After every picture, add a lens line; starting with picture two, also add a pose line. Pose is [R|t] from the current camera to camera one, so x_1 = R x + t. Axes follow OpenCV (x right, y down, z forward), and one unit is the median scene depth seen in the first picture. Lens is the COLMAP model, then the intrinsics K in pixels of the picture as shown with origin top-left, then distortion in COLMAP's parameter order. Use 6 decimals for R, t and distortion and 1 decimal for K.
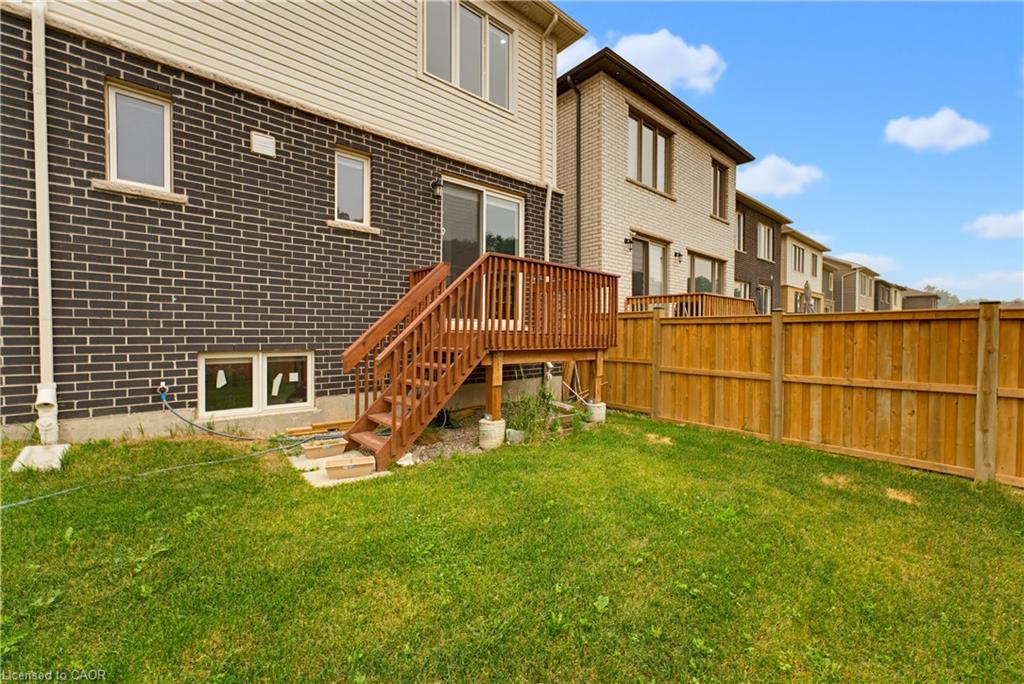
lens RADIAL K [[407.7, 0, 507.3], [0, 407.7, 340.5], [0, 0, 1]] dist [-0.015181, 0.003152]
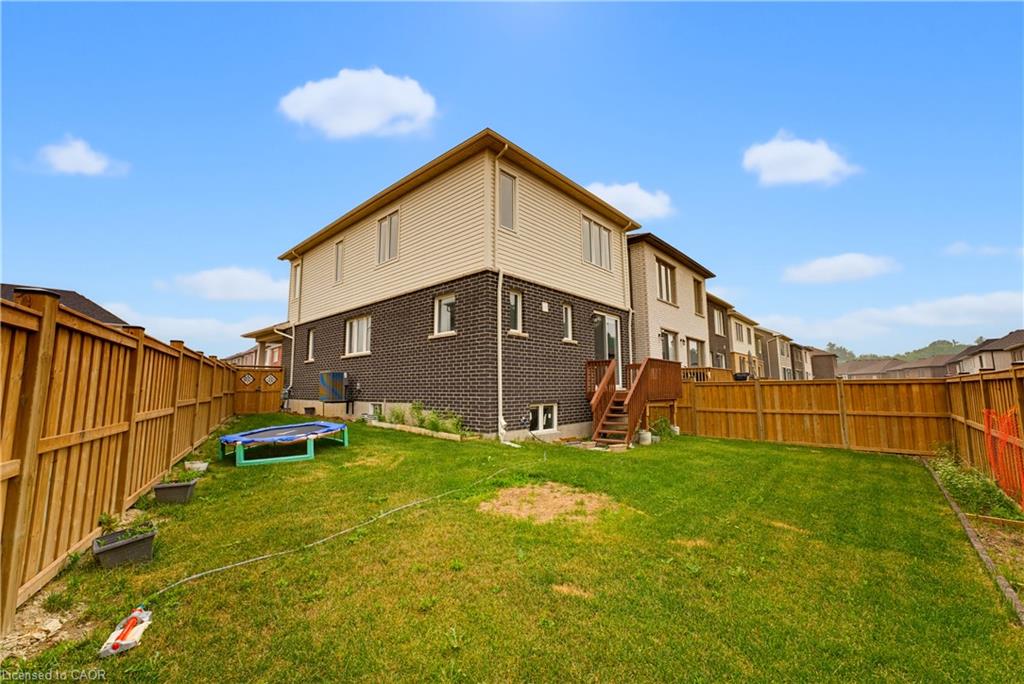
lens RADIAL K [[407.7, 0, 516.8], [0, 407.7, 339.2], [0, 0, 1]] dist [-0.015181, 0.003152]
pose [[0.989634, 0.004316, 0.143549, -0.770346], [0.015678, 0.990327, -0.137864, -0.007195], [-0.142756, 0.138686, 0.979993, -0.810809]]
